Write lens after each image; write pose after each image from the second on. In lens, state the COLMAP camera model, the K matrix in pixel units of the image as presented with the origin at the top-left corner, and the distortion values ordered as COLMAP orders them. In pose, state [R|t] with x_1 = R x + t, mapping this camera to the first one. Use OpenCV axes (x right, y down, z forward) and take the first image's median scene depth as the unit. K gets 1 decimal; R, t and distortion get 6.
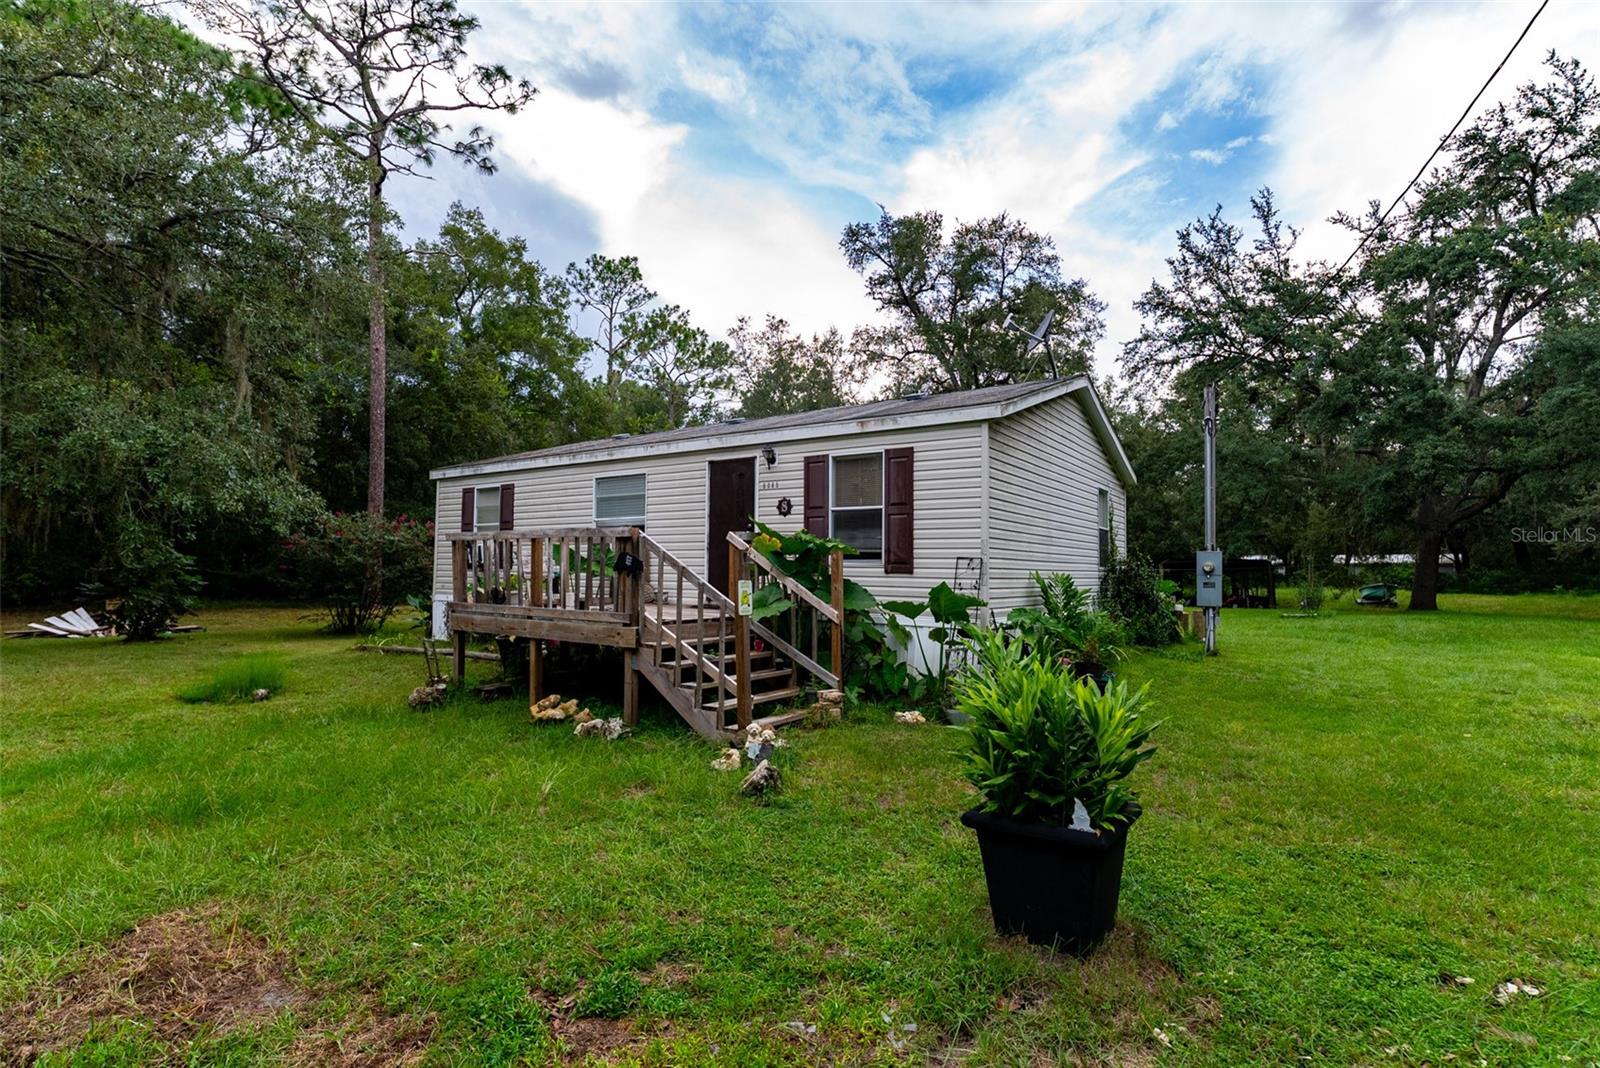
lens RADIAL K [[748.0, 0, 800.0], [0, 748.0, 534.0], [0, 0, 1]] dist [-0.002229, -0.000897]
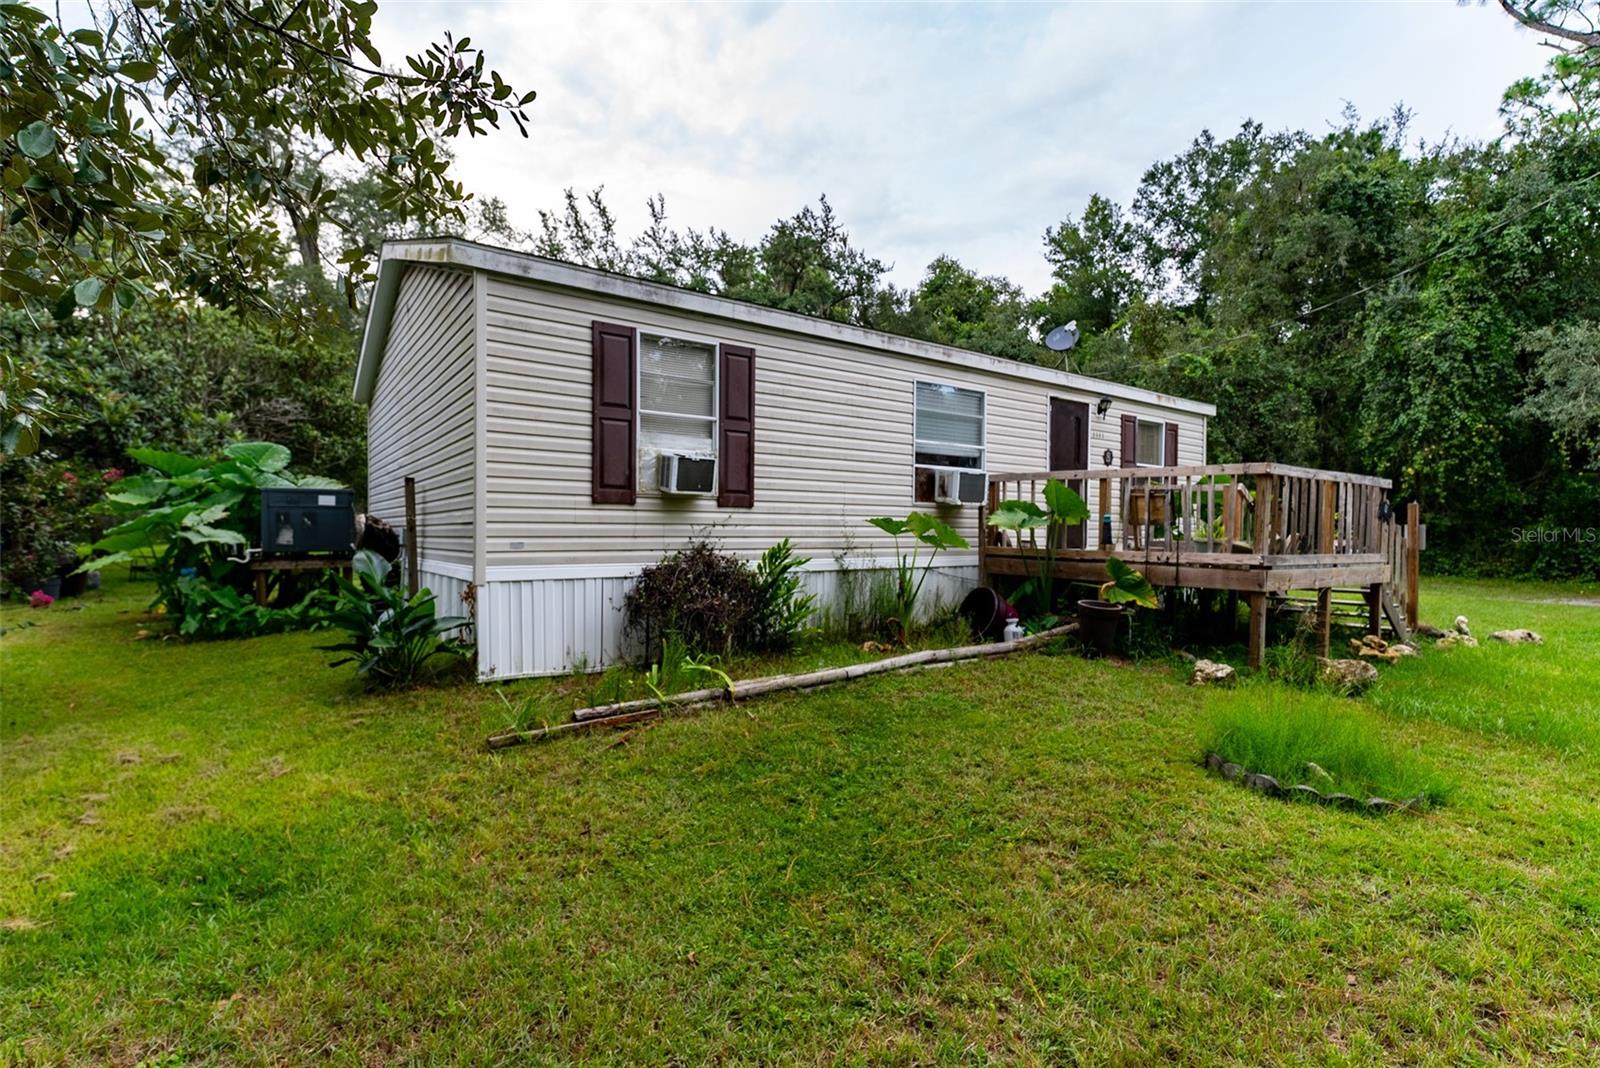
lens RADIAL K [[748.0, 0, 800.0], [0, 748.0, 534.0], [0, 0, 1]] dist [-0.002229, -0.000897]
pose [[0.341001, -0.012283, 0.939983, -1.086794], [-0.051742, 0.998154, 0.031814, 0.056705], [-0.938638, -0.059485, 0.339736, 0.969250]]
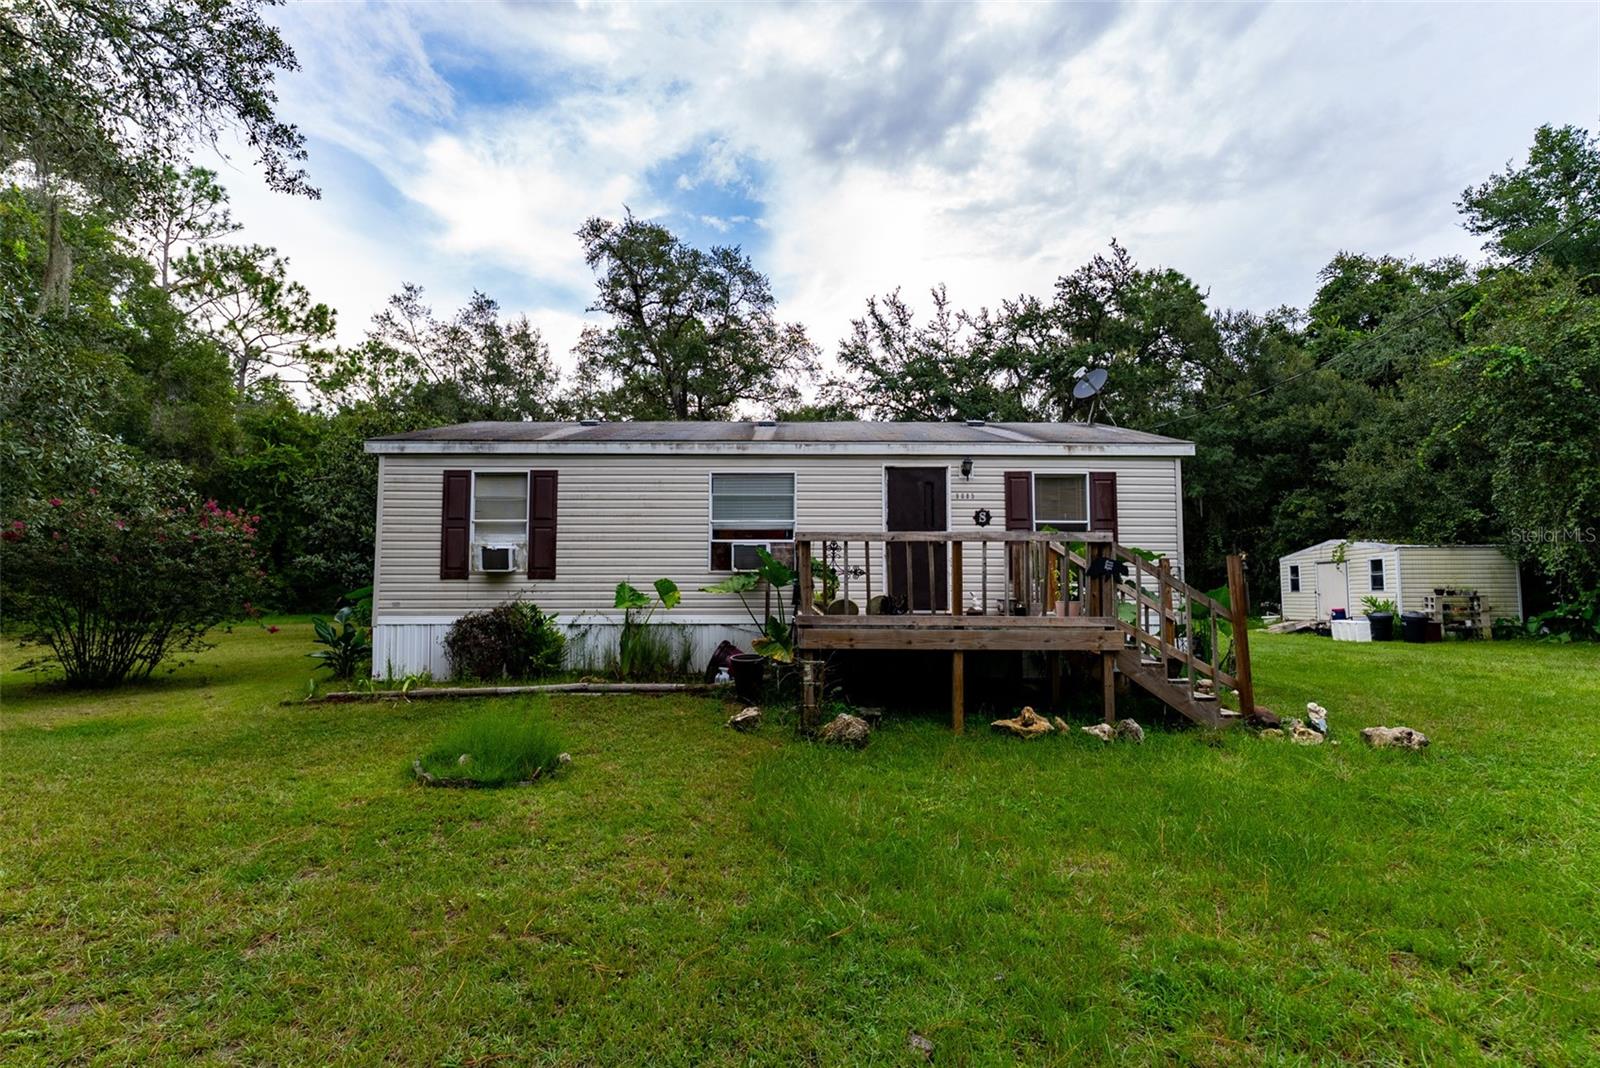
lens RADIAL K [[741.1, 0, 800.0], [0, 741.1, 534.0], [0, 0, 1]] dist [0.000362, 0.000074]
pose [[0.819911, 0.031663, 0.571614, -0.766017], [-0.019685, 0.999438, -0.027126, 0.018781], [-0.572152, 0.010989, 0.820074, 0.272824]]
